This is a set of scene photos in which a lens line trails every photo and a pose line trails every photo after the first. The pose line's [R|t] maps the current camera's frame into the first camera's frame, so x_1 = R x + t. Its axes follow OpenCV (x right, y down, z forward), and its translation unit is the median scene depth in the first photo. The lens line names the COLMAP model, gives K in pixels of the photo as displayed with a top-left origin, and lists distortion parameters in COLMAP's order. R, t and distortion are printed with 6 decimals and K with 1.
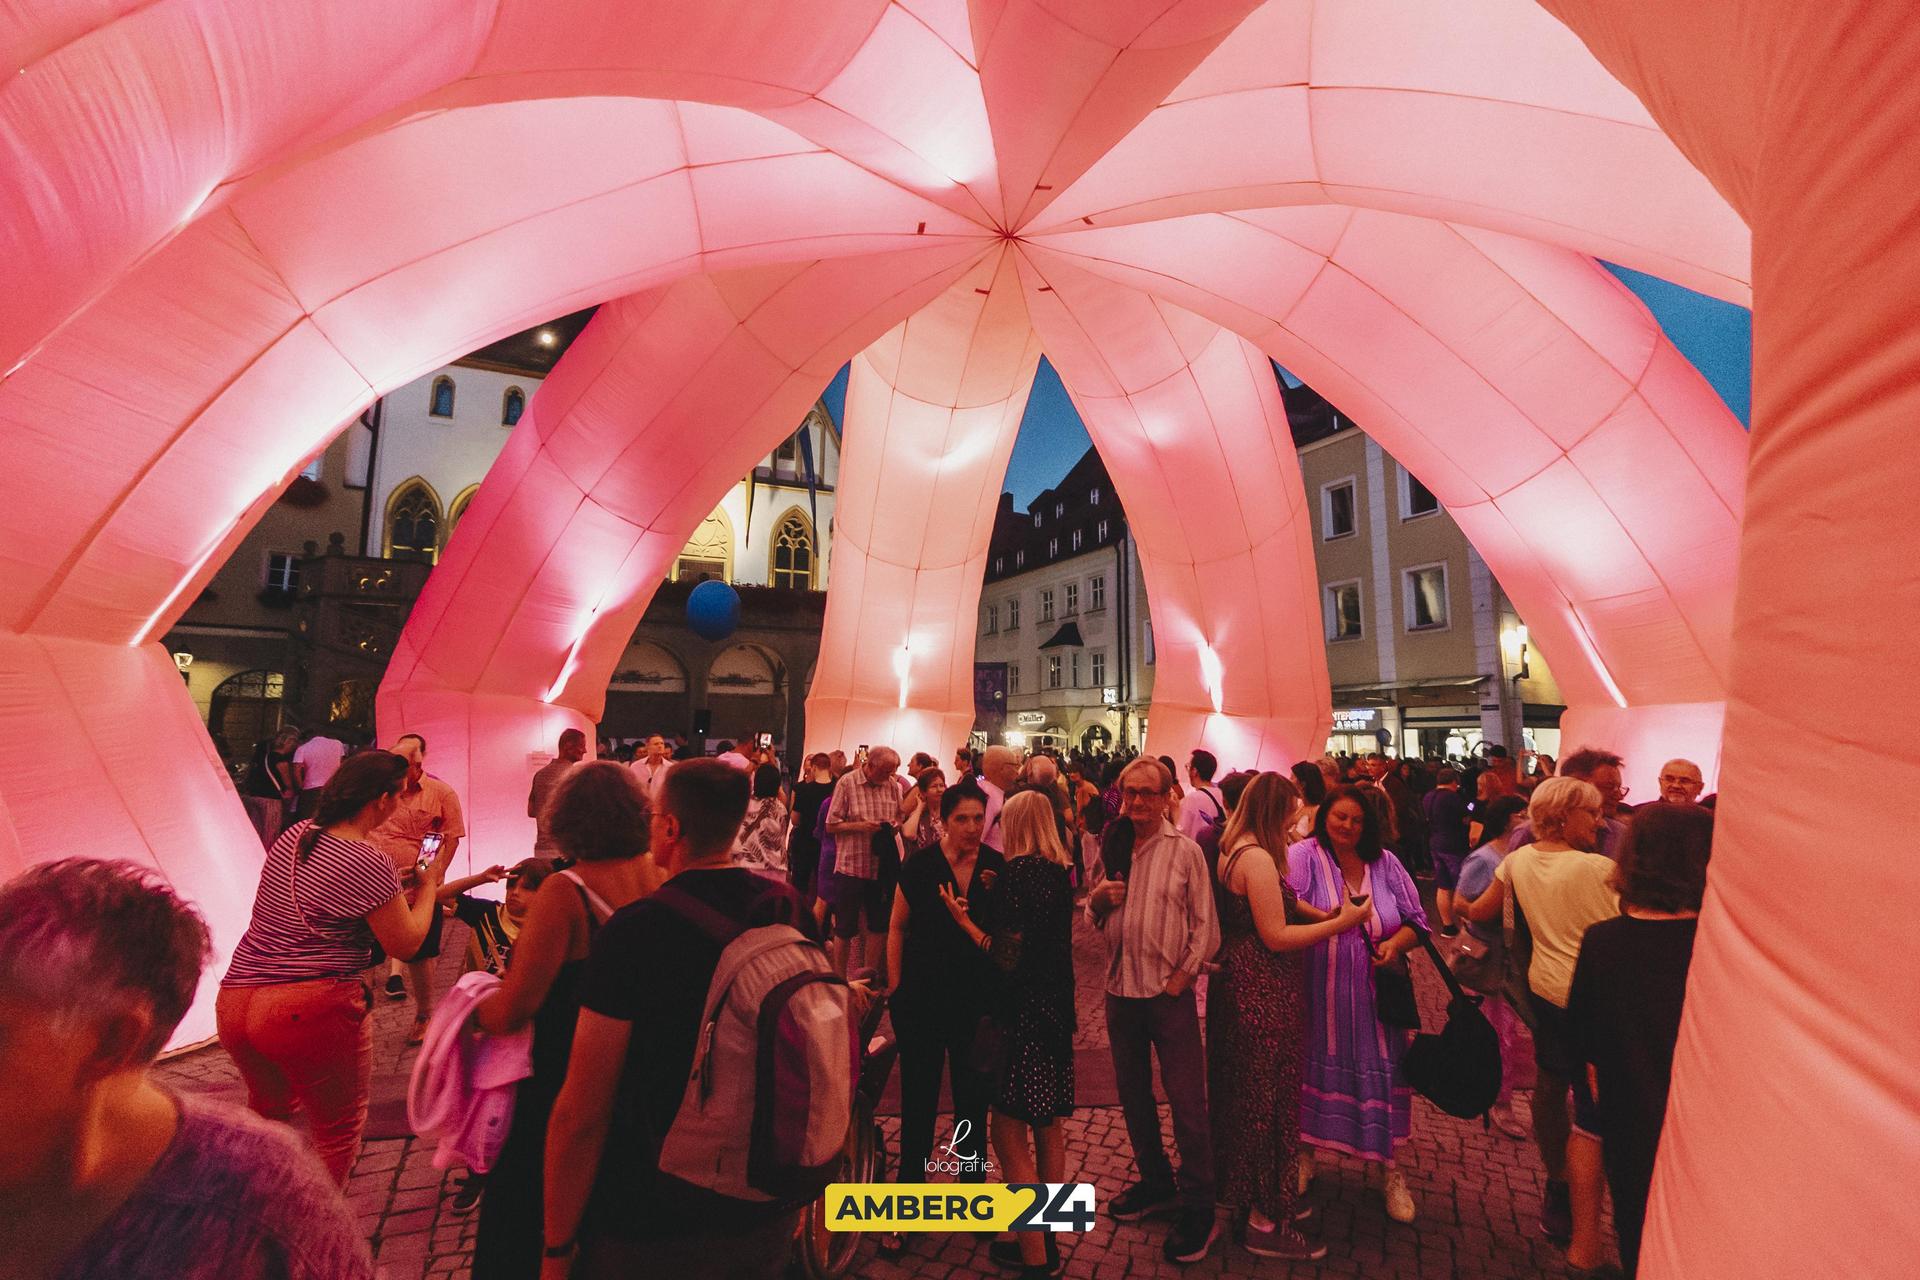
lens RADIAL K [[844.2, 0, 956.6], [0, 844.2, 637.8], [0, 0, 1]] dist [-0.001444, -0.000359]
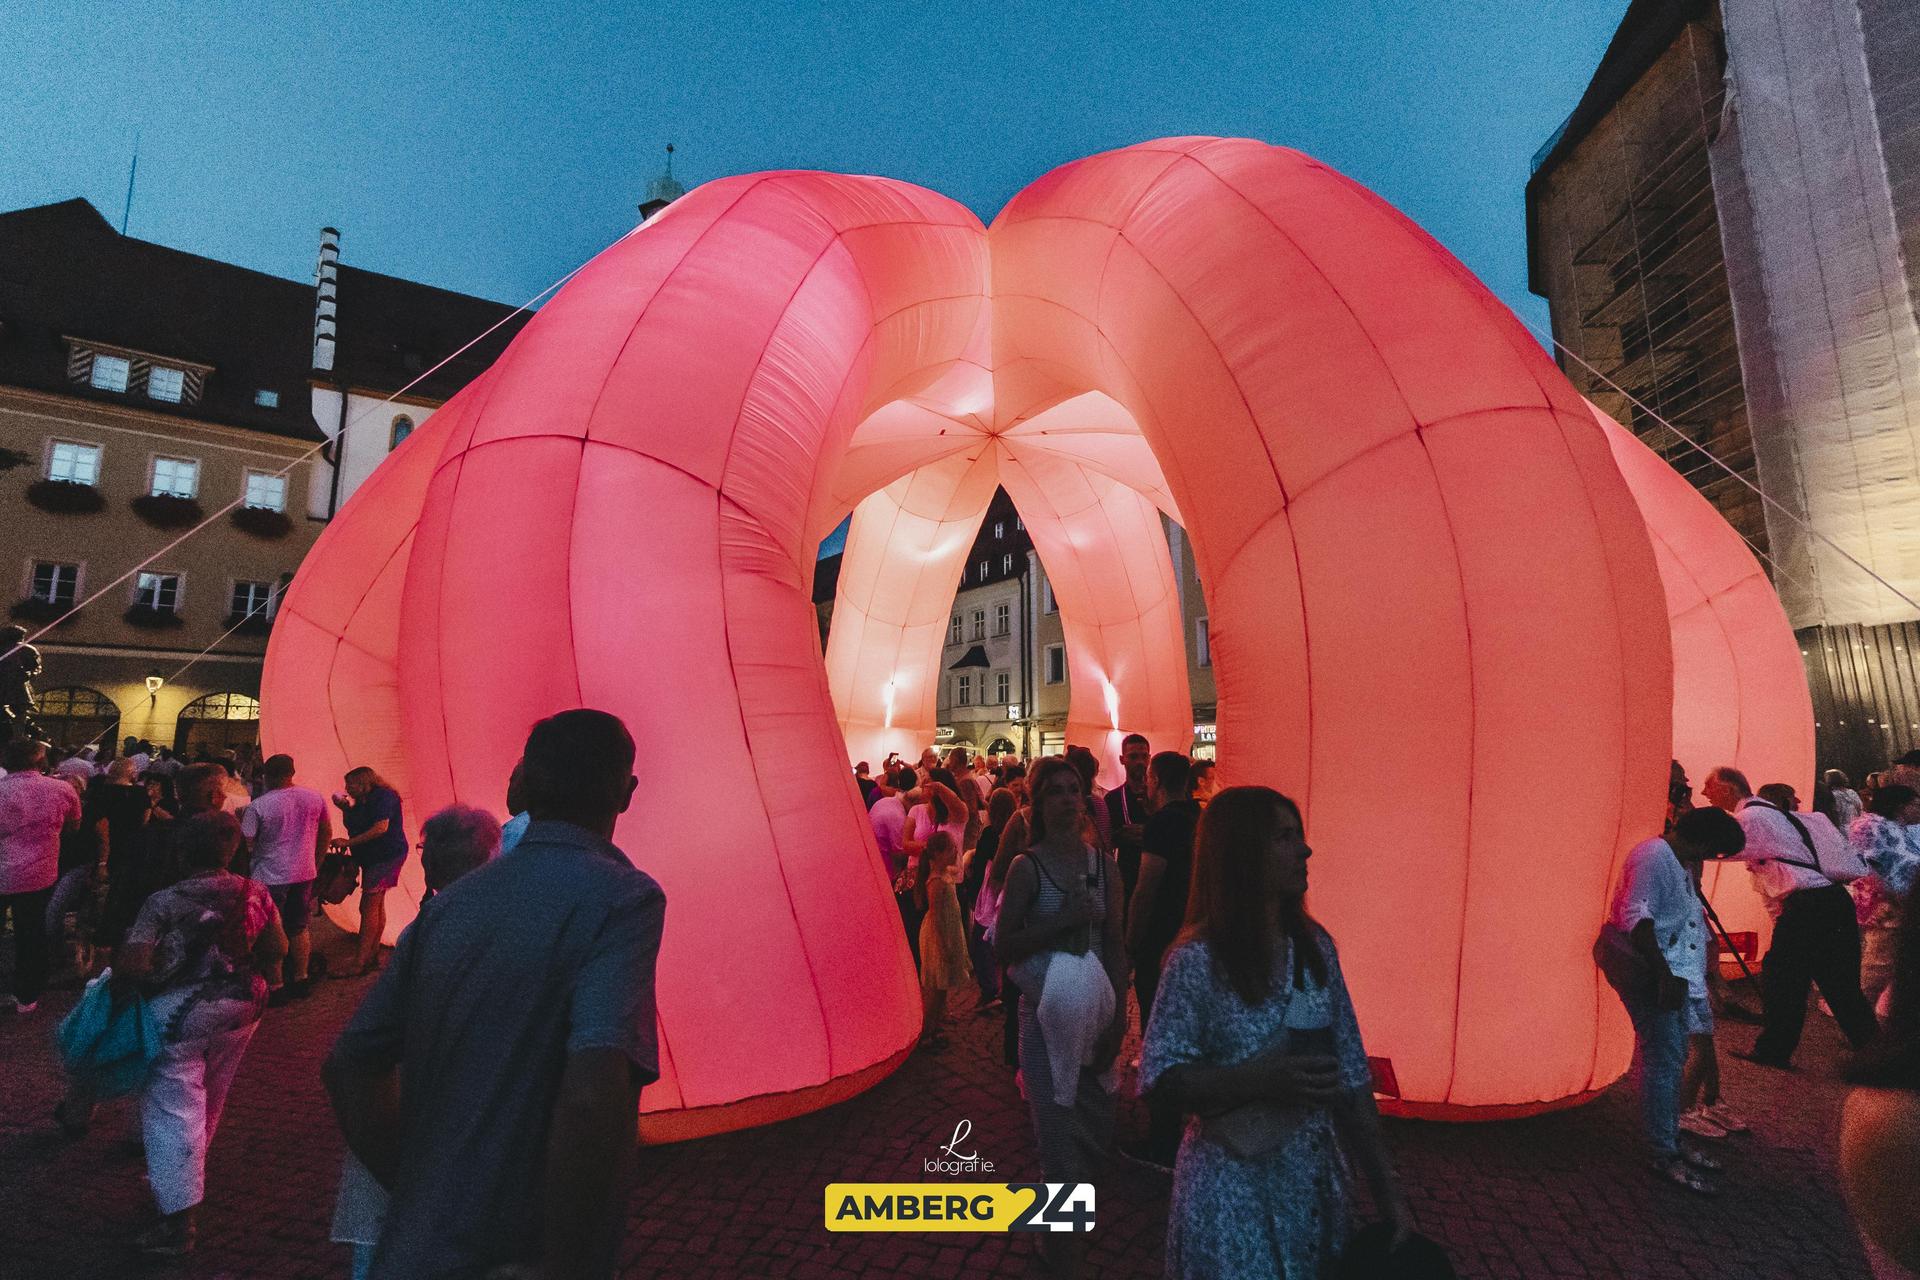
lens RADIAL K [[844.2, 0, 952.3], [0, 844.2, 630.2], [0, 0, 1]] dist [-0.001444, -0.000359]
pose [[0.992529, 0.007236, 0.121798, -0.036767], [-0.004191, 0.999673, -0.025236, -0.011054], [-0.121941, 0.024537, 0.992234, -0.100633]]
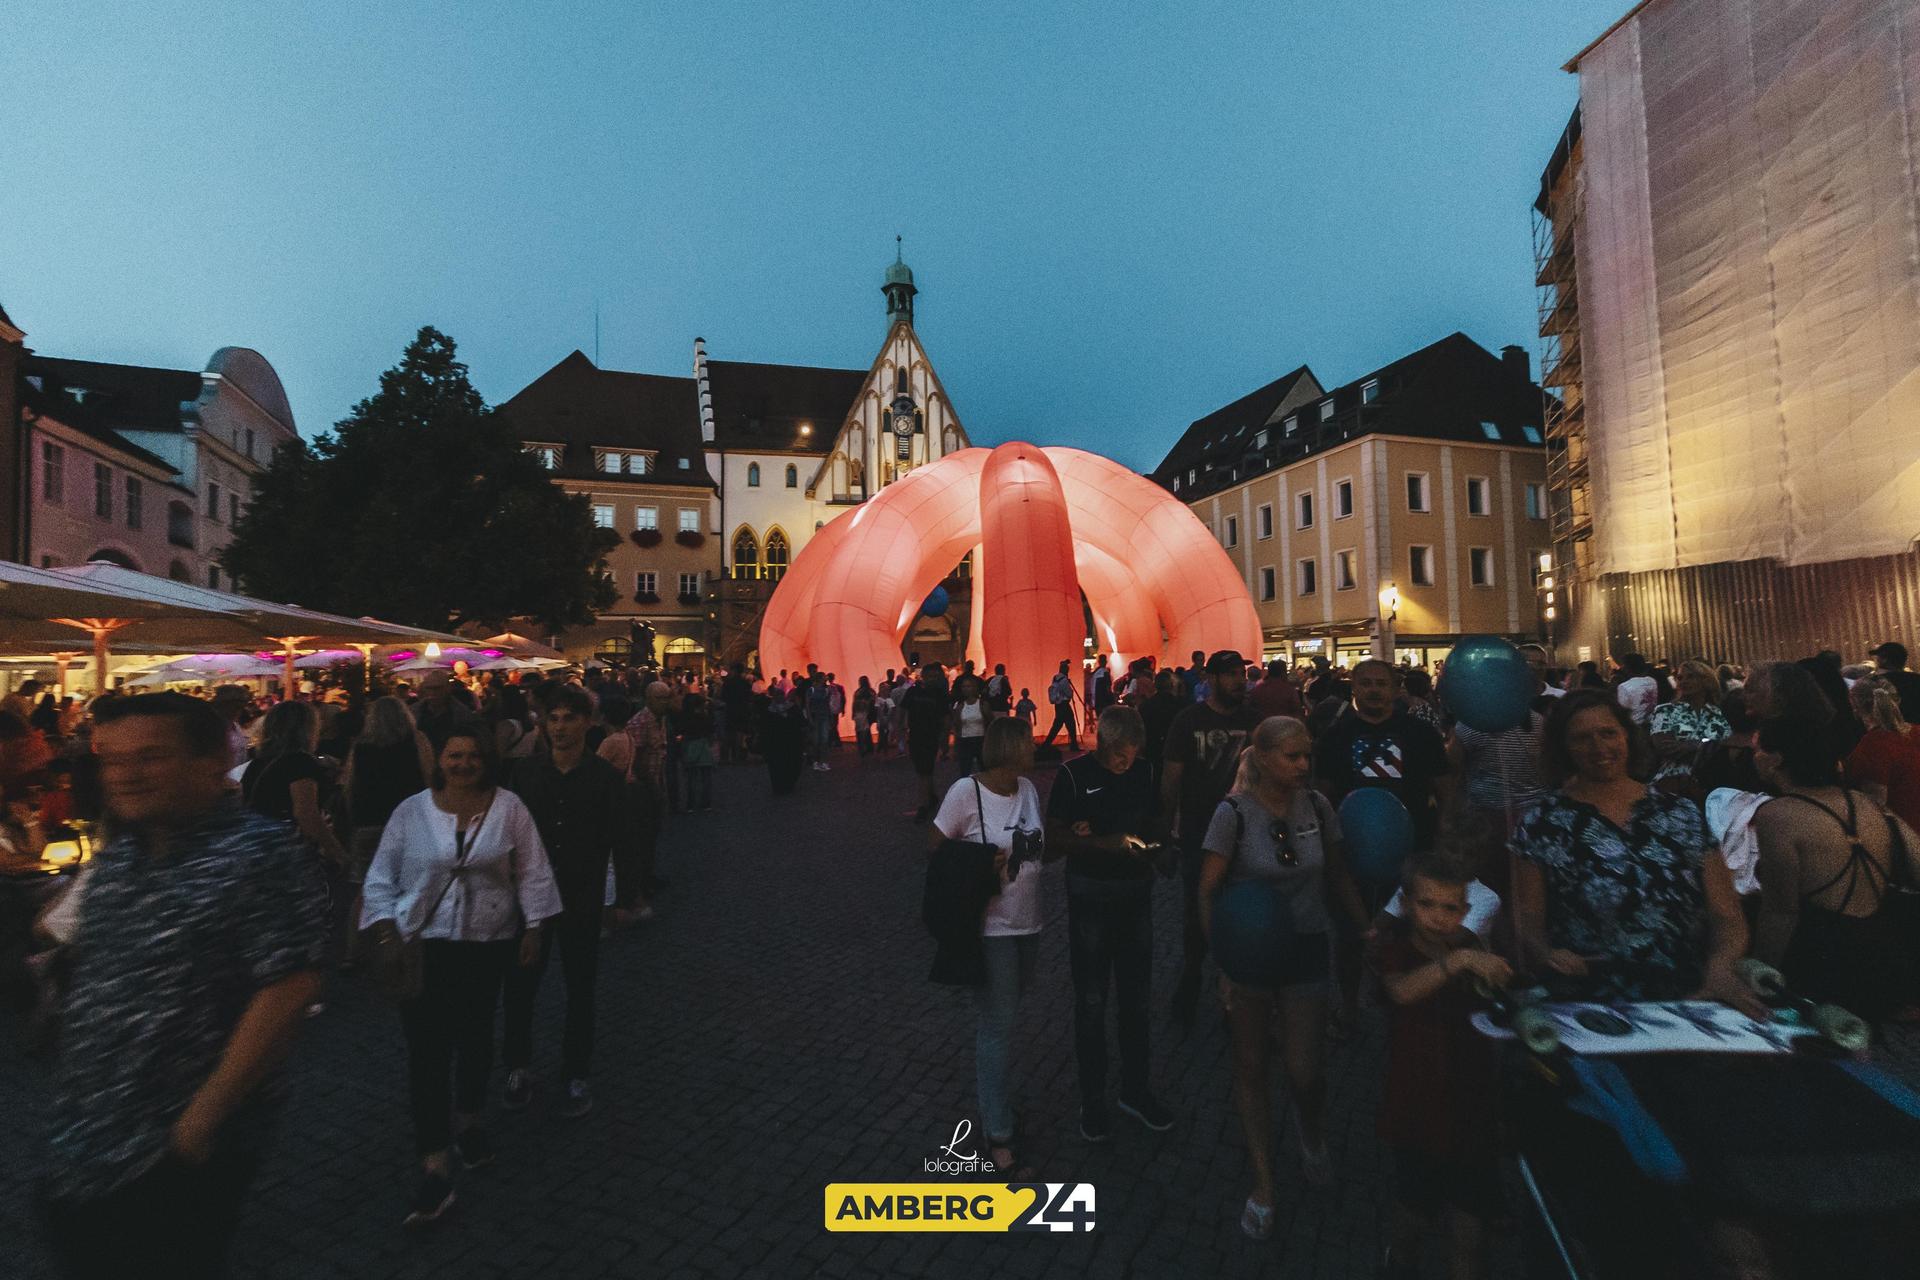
lens RADIAL K [[844.2, 0, 965.1], [0, 844.2, 639.7], [0, 0, 1]] dist [-0.001444, -0.000359]
pose [[0.980702, -0.031835, -0.192902, 0.099420], [0.048414, 0.995468, 0.081850, -0.053450], [0.189422, -0.089610, 0.977798, -0.471857]]
